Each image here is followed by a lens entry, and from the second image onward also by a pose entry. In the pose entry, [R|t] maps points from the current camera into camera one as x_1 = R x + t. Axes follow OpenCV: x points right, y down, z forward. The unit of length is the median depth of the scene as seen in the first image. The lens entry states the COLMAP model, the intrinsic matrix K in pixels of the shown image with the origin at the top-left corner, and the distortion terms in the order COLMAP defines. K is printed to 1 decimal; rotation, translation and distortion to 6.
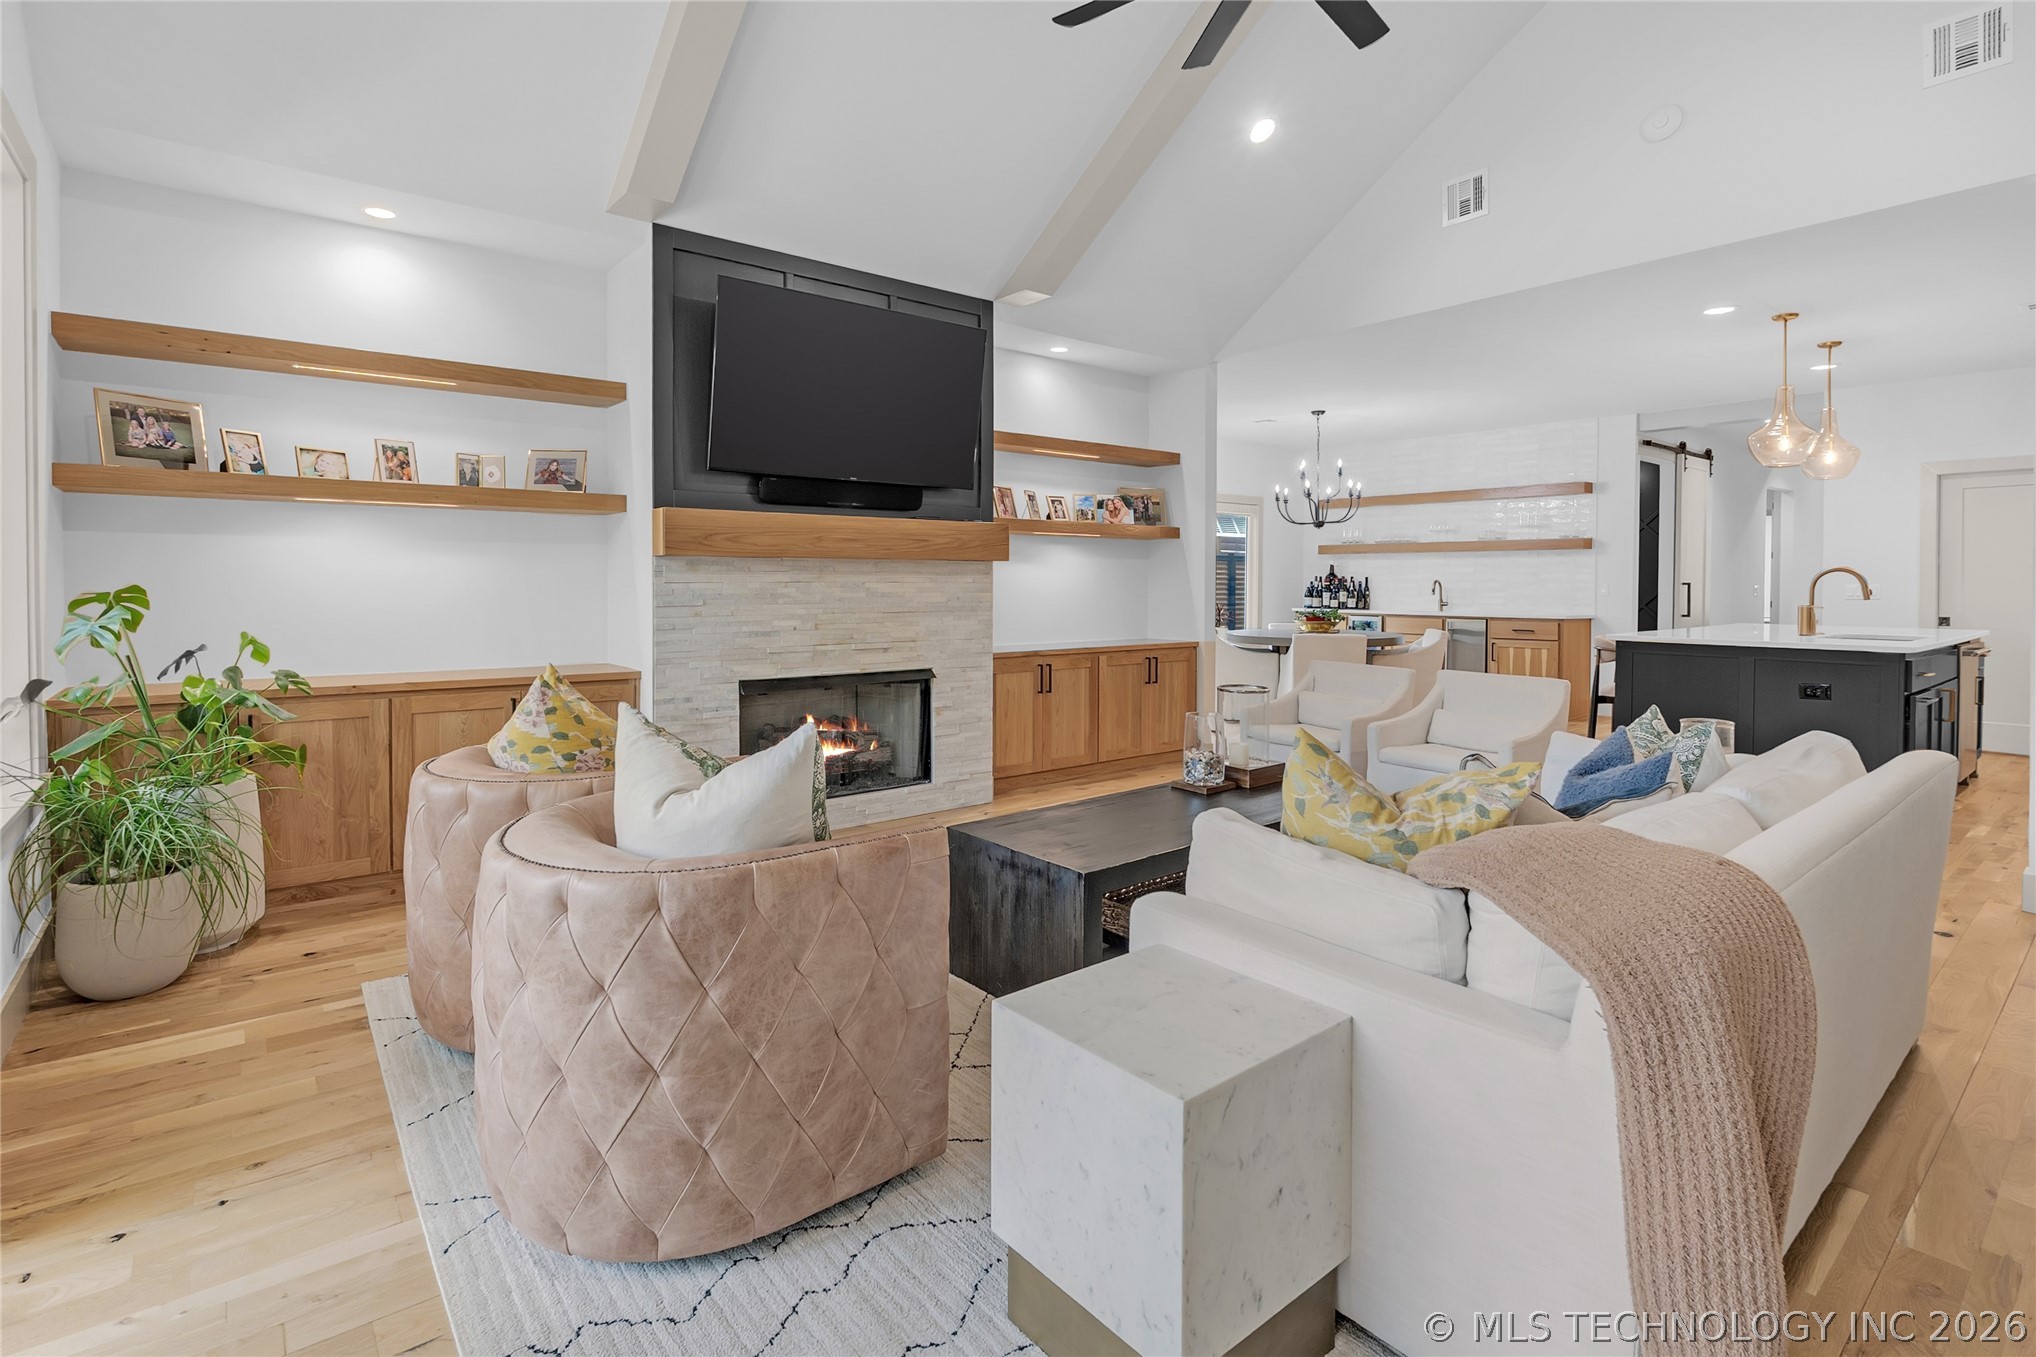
lens RADIAL K [[951.5, 0, 996.3], [0, 951.5, 602.8], [0, 0, 1]] dist [-0.017672, 0.000026]
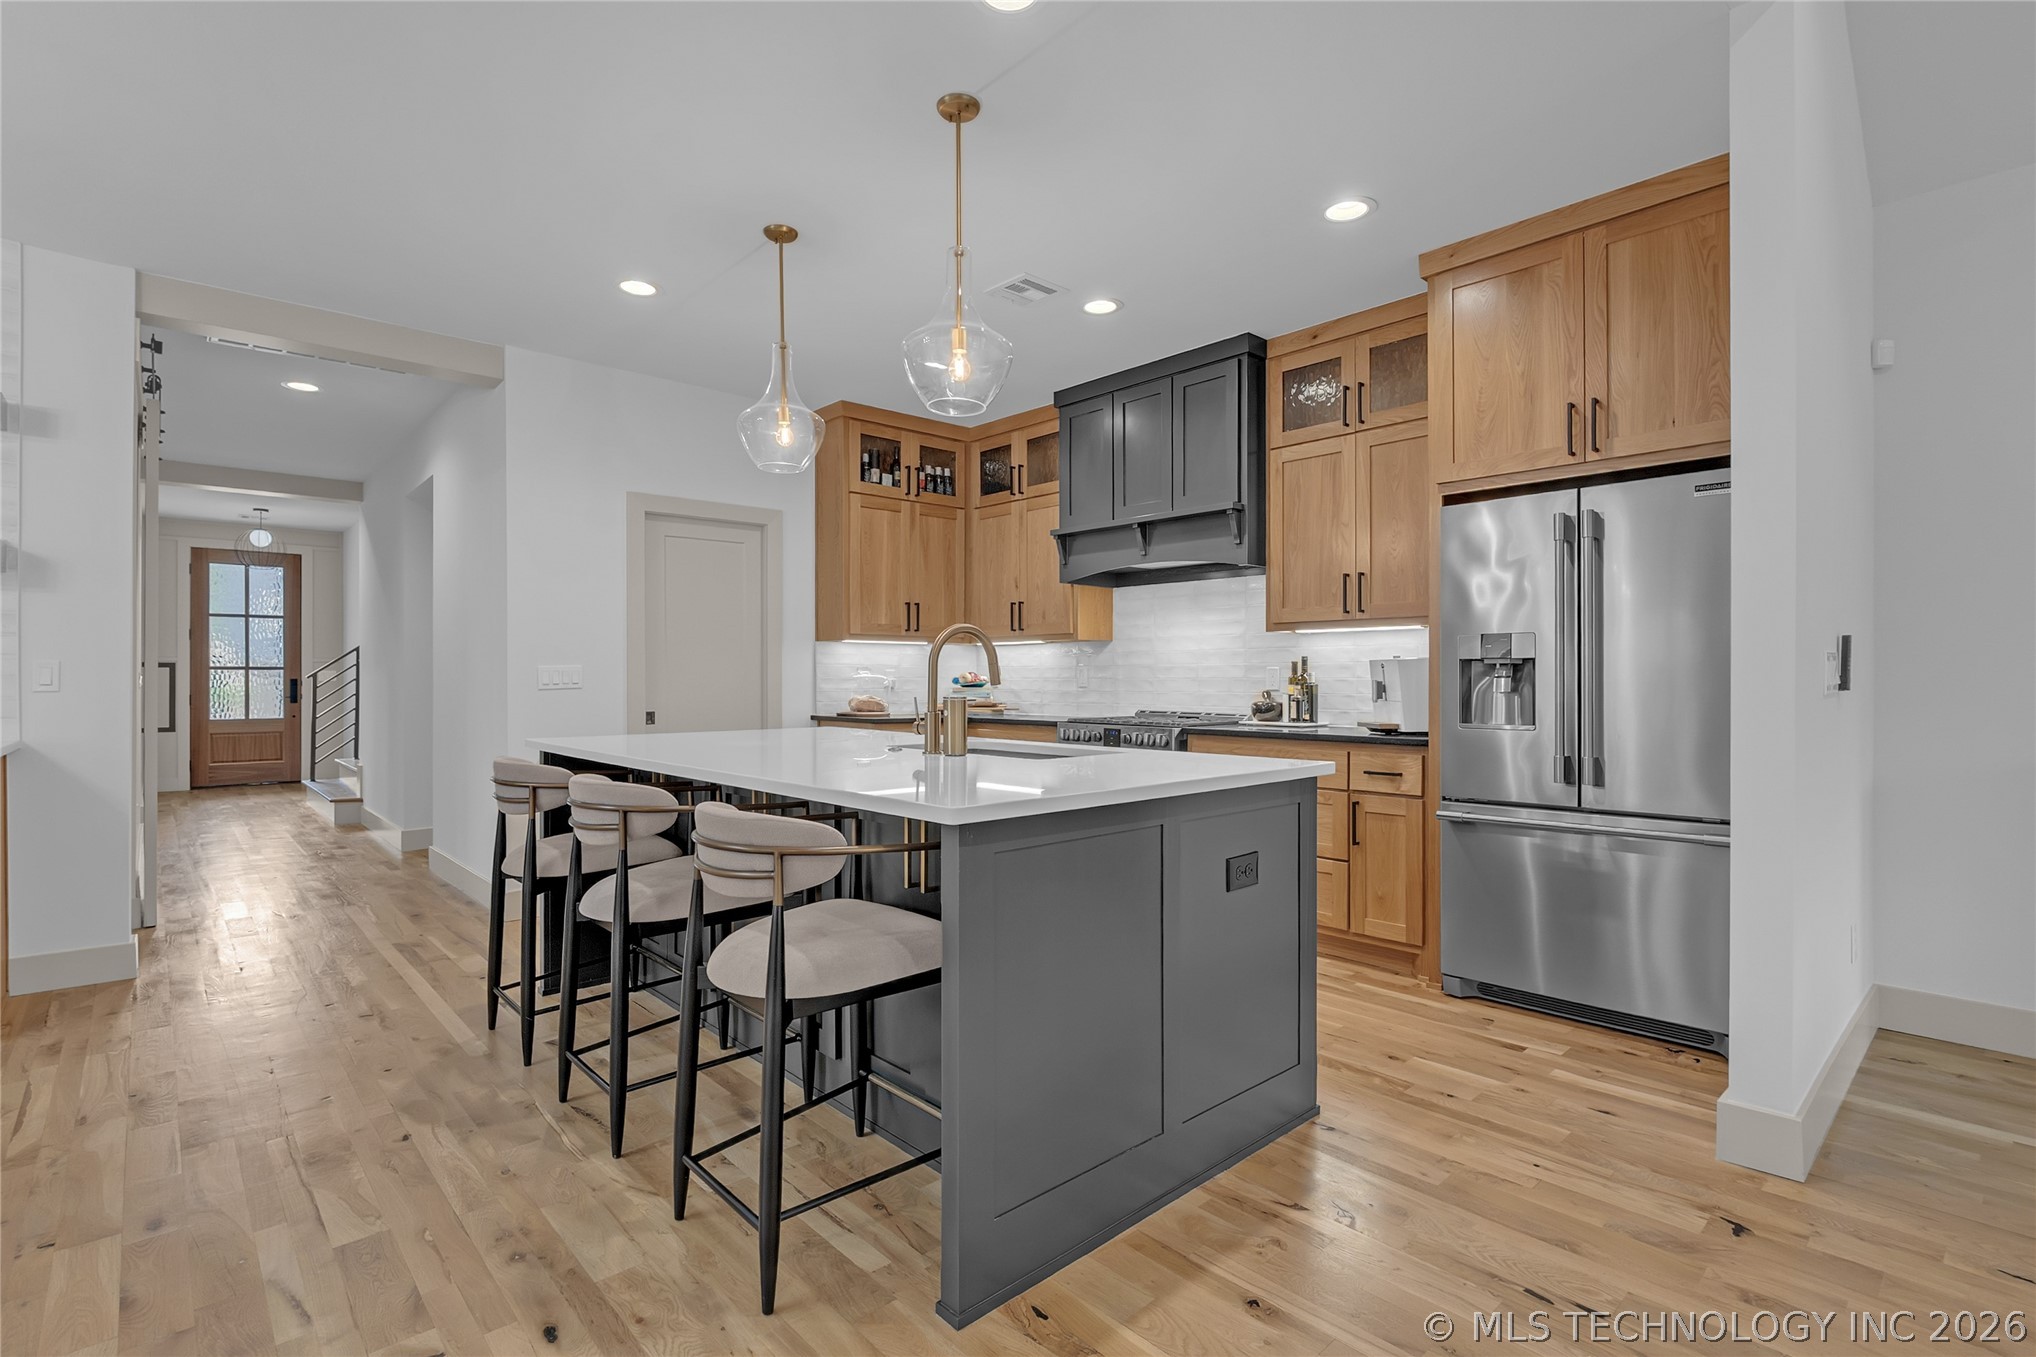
lens RADIAL K [[955.7, 0, 1018.0], [0, 955.7, 678.5], [0, 0, 1]] dist [-0.008782, 0.000241]
pose [[-0.078339, -0.002014, 0.996925, 0.381266], [0.022652, 0.999736, 0.003799, -0.009278], [-0.996669, 0.022880, -0.078272, 1.108526]]
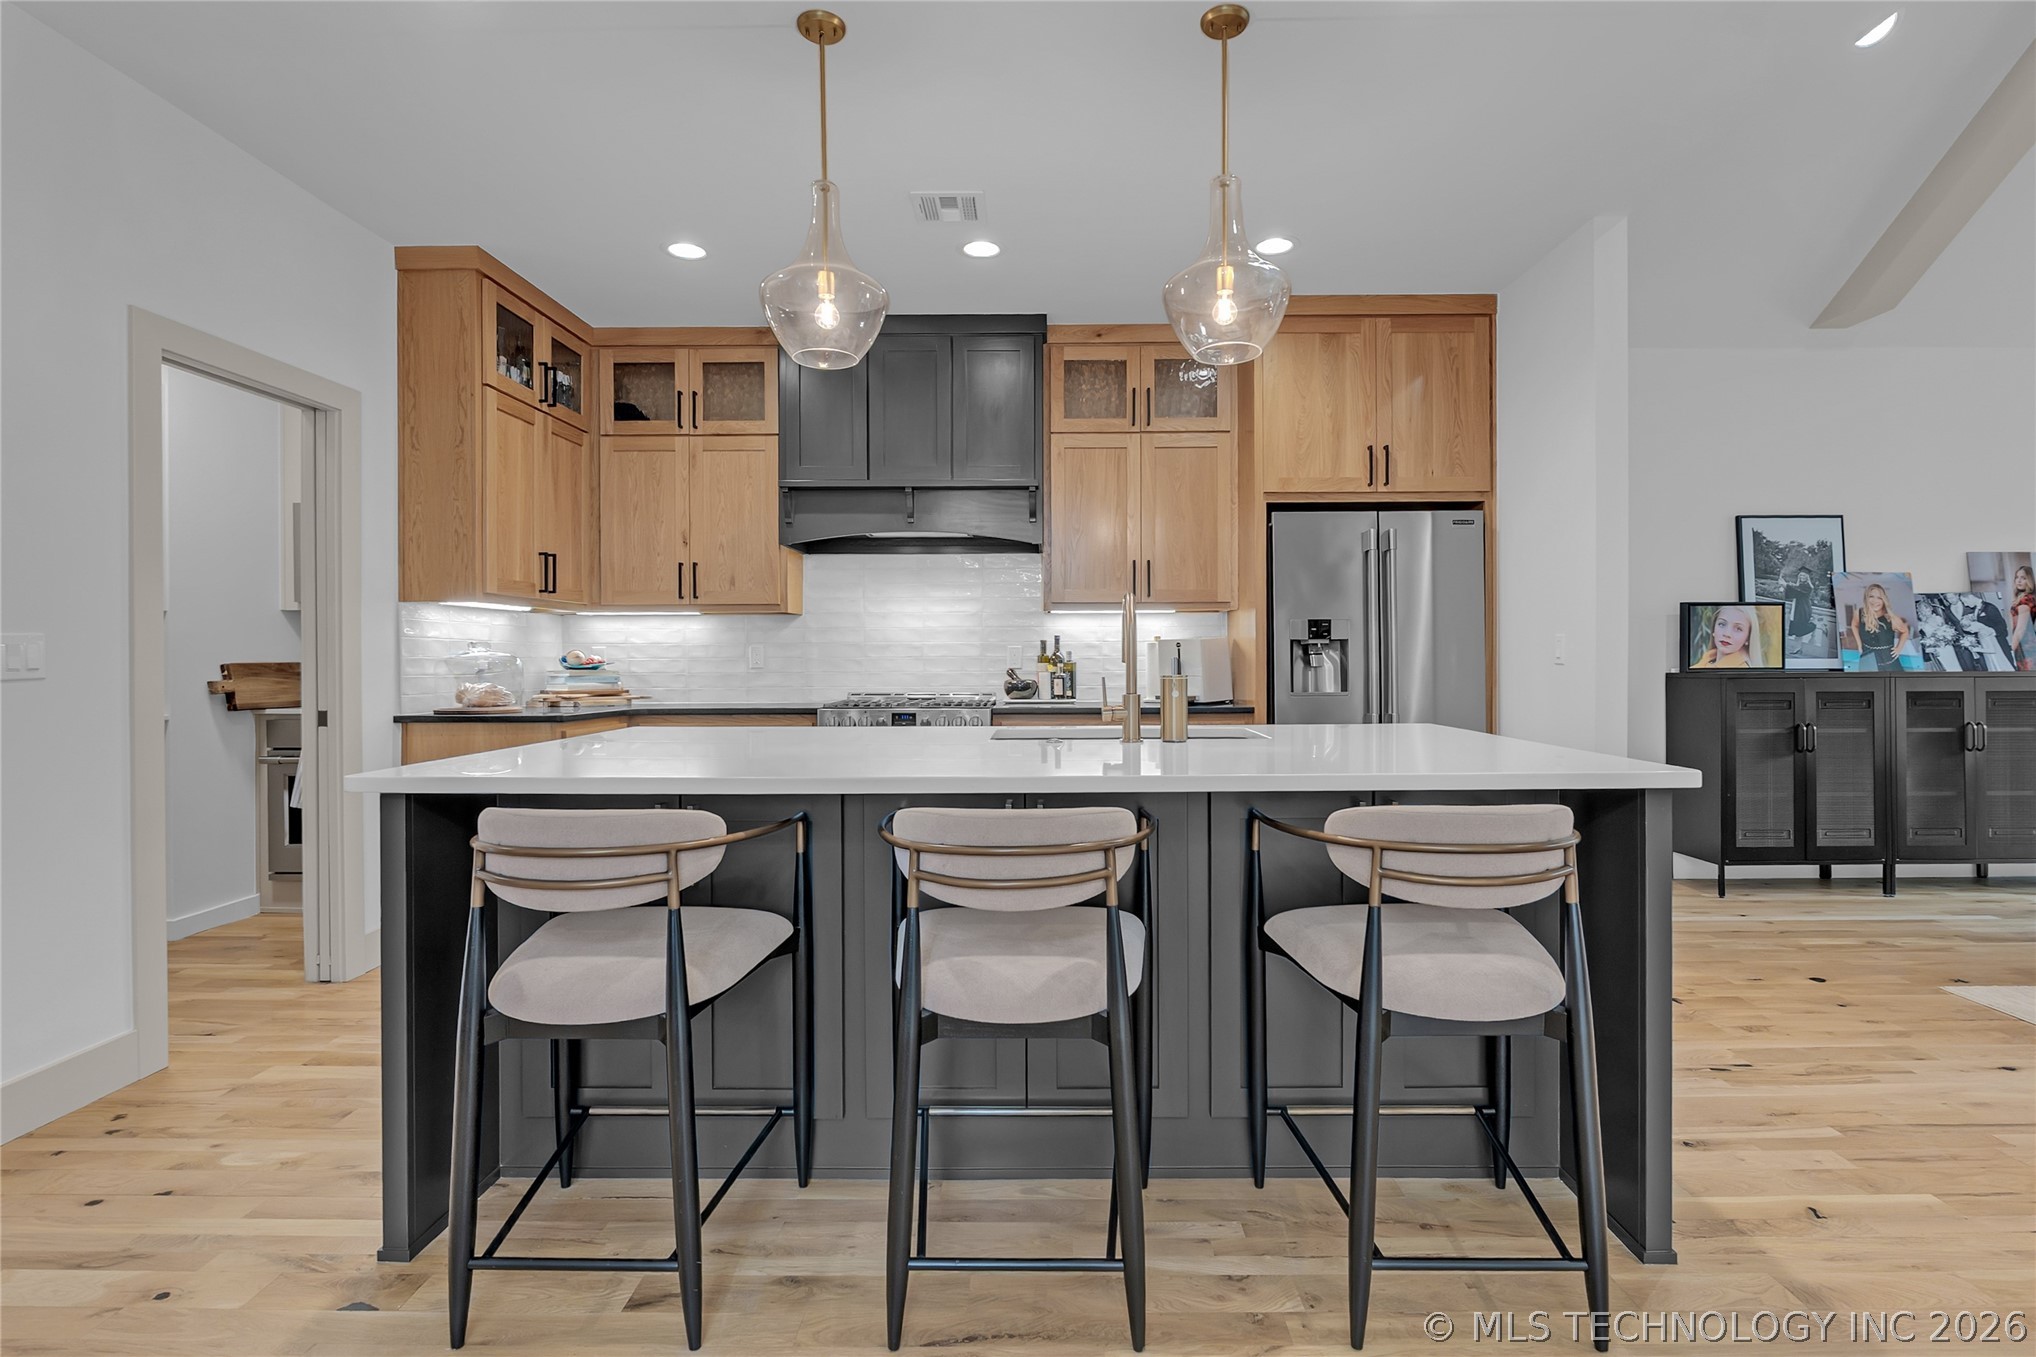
lens RADIAL K [[972.9, 0, 1037.4], [0, 972.9, 657.9], [0, 0, 1]] dist [-0.007436, 0.000160]
pose [[-0.783781, 0.003213, 0.621030, 0.692536], [0.017680, 0.999697, 0.017141, -0.015587], [-0.620786, 0.024415, -0.783600, 1.553279]]
